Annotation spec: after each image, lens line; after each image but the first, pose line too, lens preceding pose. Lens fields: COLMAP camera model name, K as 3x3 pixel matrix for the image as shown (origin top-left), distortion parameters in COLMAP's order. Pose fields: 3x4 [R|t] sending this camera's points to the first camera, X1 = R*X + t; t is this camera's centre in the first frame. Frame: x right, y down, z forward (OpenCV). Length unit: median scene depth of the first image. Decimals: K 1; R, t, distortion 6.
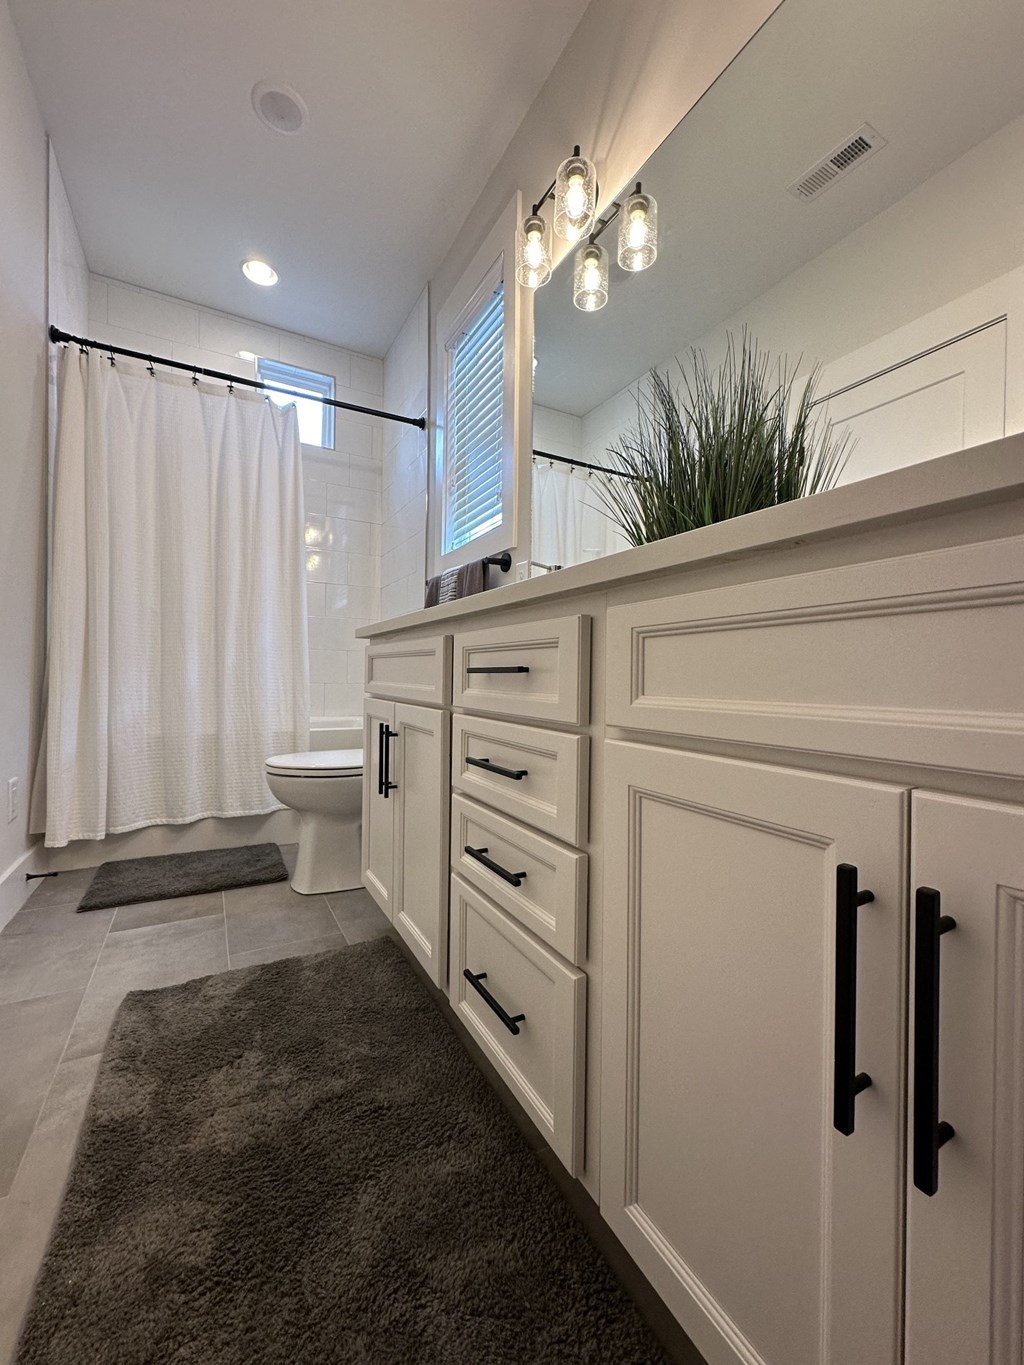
lens RADIAL K [[546.2, 0, 510.8], [0, 546.2, 678.6], [0, 0, 1]] dist [0.001404, -0.000083]
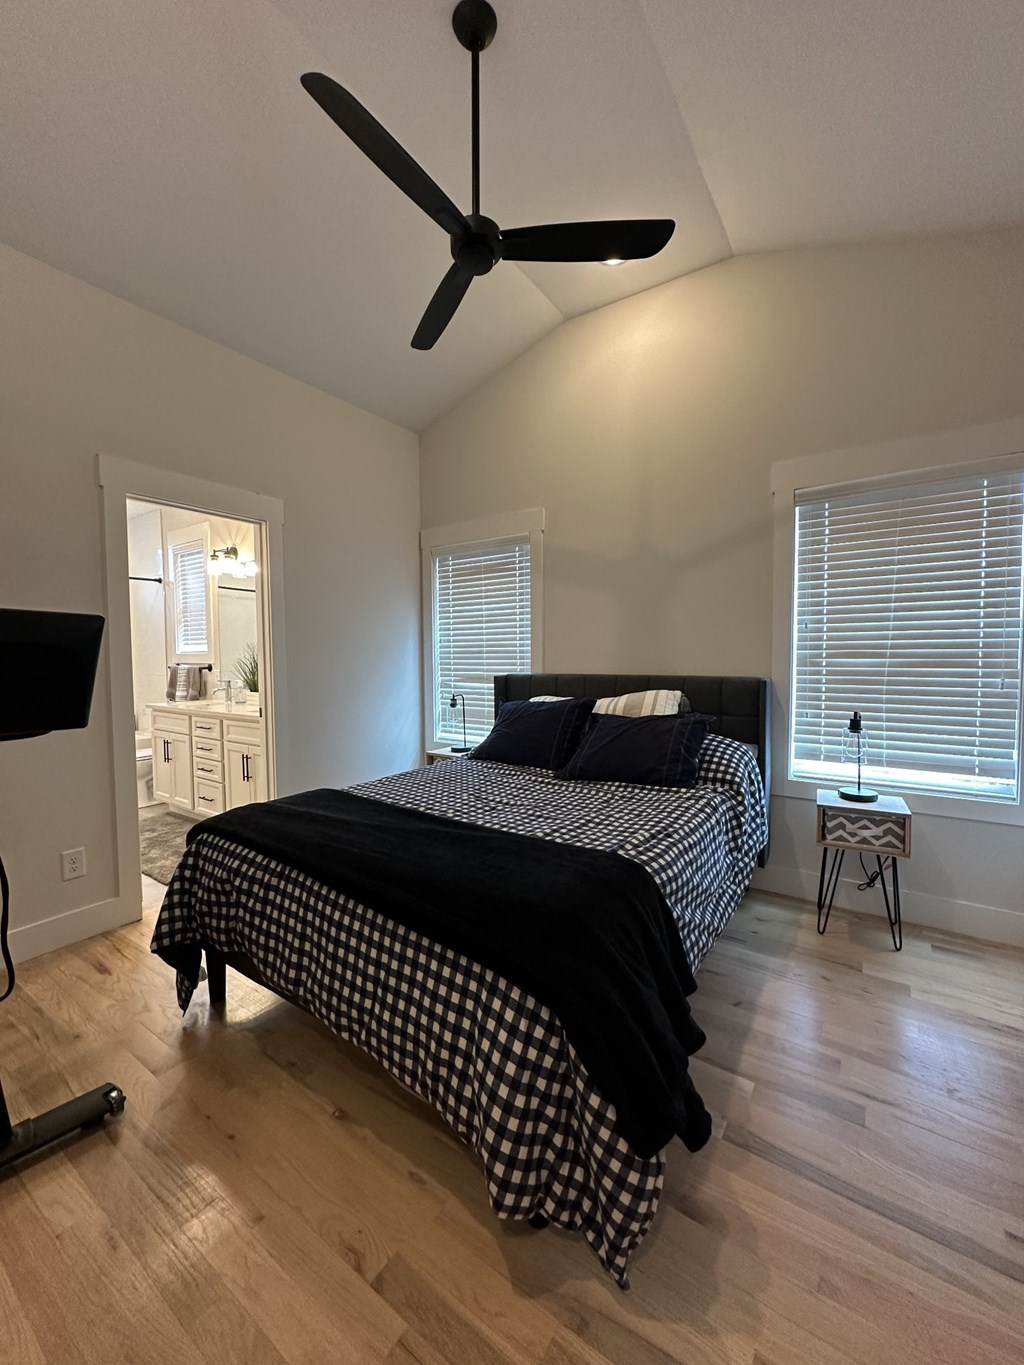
lens RADIAL K [[546.2, 0, 509.5], [0, 546.2, 684.3], [0, 0, 1]] dist [0.001404, -0.000083]
pose [[0.899869, -0.047049, 0.433616, 0.197093], [0.025223, 0.998115, 0.055955, -0.359757], [-0.435431, -0.039416, 0.899359, -2.653277]]
